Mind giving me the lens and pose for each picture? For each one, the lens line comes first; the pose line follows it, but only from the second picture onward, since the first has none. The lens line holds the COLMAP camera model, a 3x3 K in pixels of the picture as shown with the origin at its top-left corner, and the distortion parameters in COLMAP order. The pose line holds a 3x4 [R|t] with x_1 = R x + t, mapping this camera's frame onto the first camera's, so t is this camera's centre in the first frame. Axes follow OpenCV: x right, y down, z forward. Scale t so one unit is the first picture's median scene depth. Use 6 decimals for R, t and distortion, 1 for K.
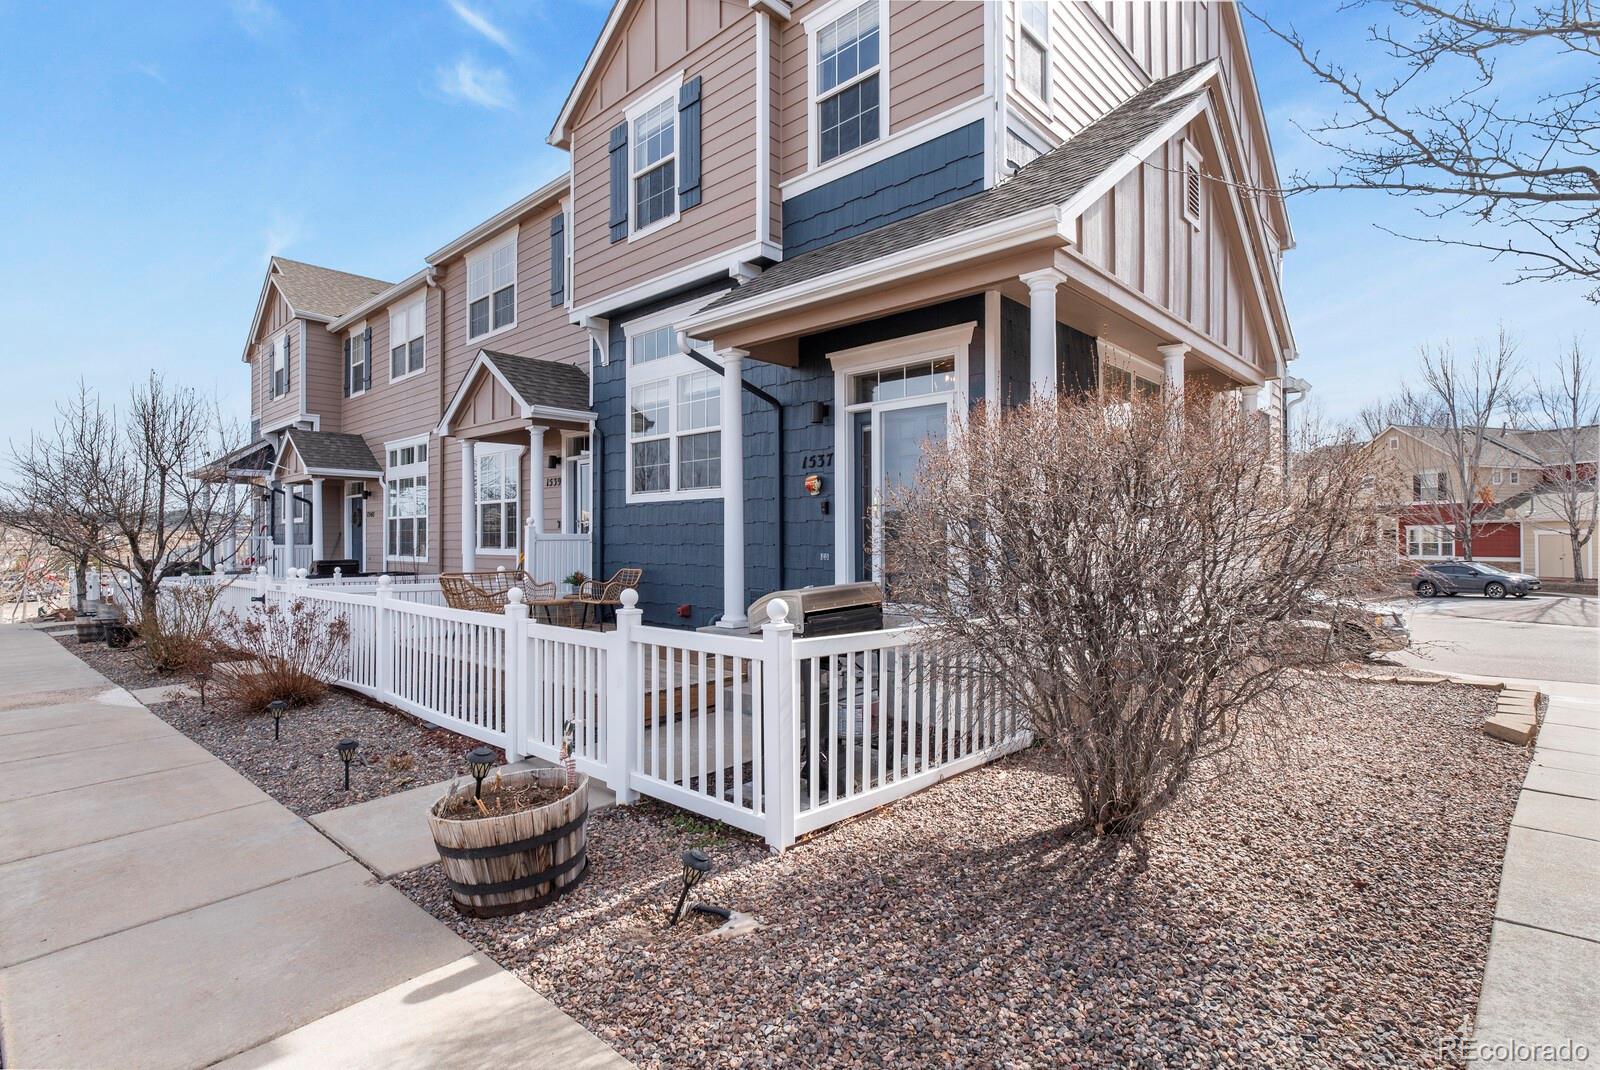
lens RADIAL K [[770.6, 0, 799.5], [0, 770.6, 537.9], [0, 0, 1]] dist [-0.001458, 0.001143]
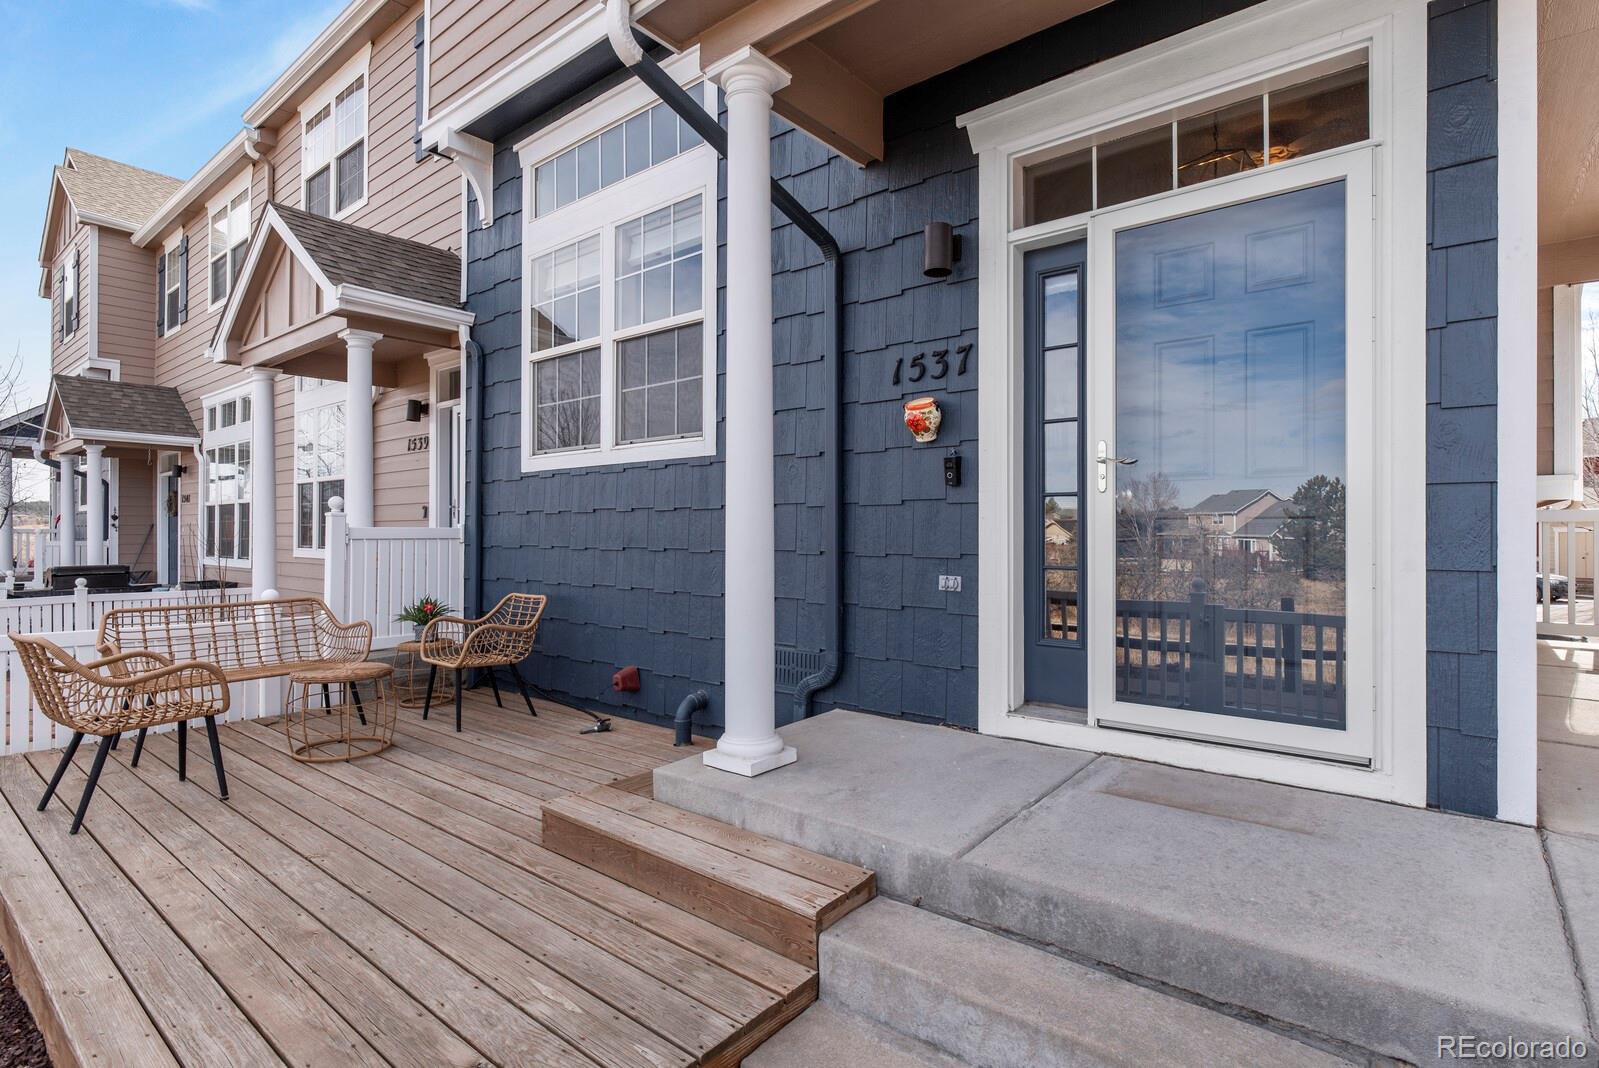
lens RADIAL K [[770.1, 0, 801.0], [0, 770.1, 525.2], [0, 0, 1]] dist [-0.001458, 0.001143]
pose [[0.997902, 0.004049, 0.064612, -0.060694], [-0.003513, 0.999958, -0.008411, -0.003490], [-0.064643, 0.008166, 0.997875, 0.432728]]
